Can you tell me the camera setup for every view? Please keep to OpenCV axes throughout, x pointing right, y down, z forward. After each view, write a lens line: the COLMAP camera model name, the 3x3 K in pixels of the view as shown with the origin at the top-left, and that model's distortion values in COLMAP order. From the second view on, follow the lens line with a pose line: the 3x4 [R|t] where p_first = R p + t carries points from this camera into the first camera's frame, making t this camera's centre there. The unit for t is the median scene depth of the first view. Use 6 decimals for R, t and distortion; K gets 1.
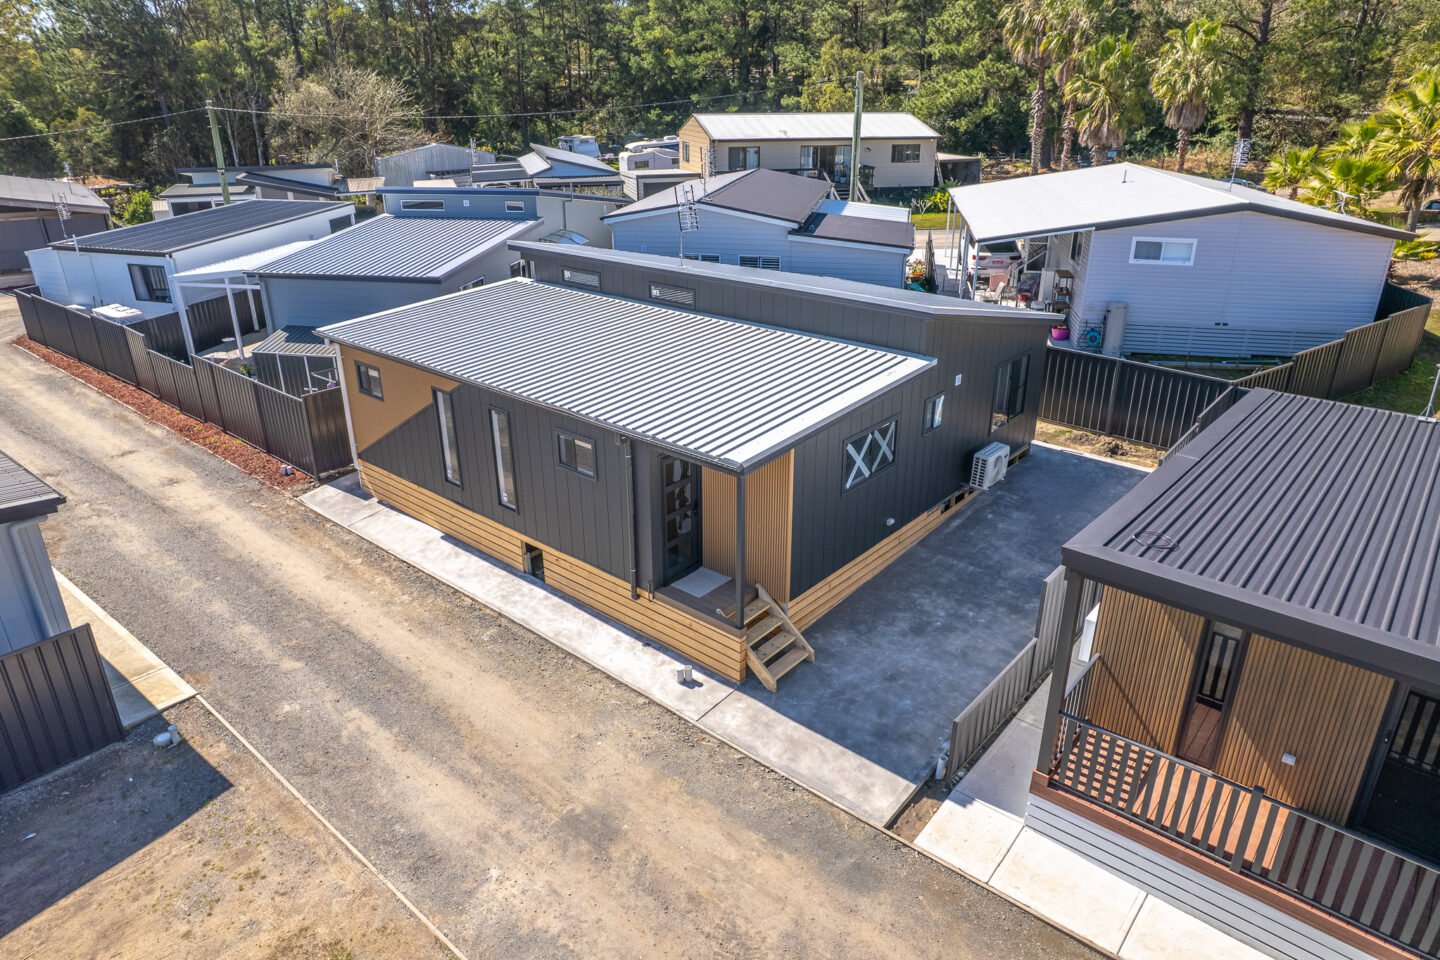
lens RADIAL K [[924.9, 0, 716.1], [0, 924.9, 468.8], [0, 0, 1]] dist [-0.085297, 0.078724]
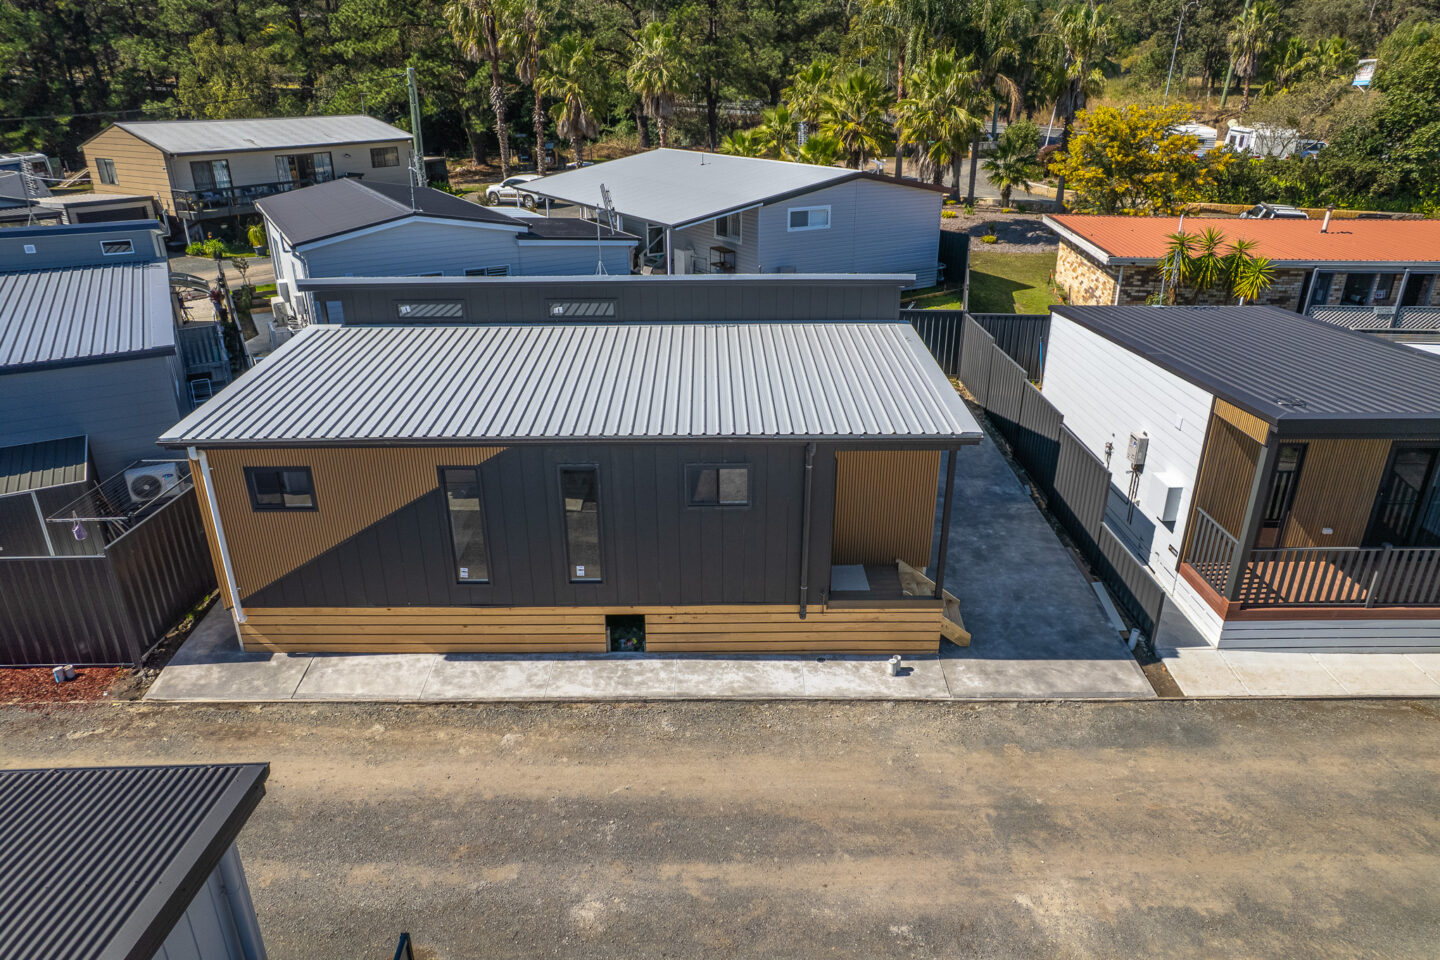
lens RADIAL K [[924.9, 0, 716.1], [0, 924.9, 468.8], [0, 0, 1]] dist [-0.085297, 0.078724]
pose [[0.753663, -0.253118, 0.606567, -0.638126], [0.254486, 0.963266, 0.085767, -0.100612], [-0.605995, 0.089724, 0.790393, 0.279030]]
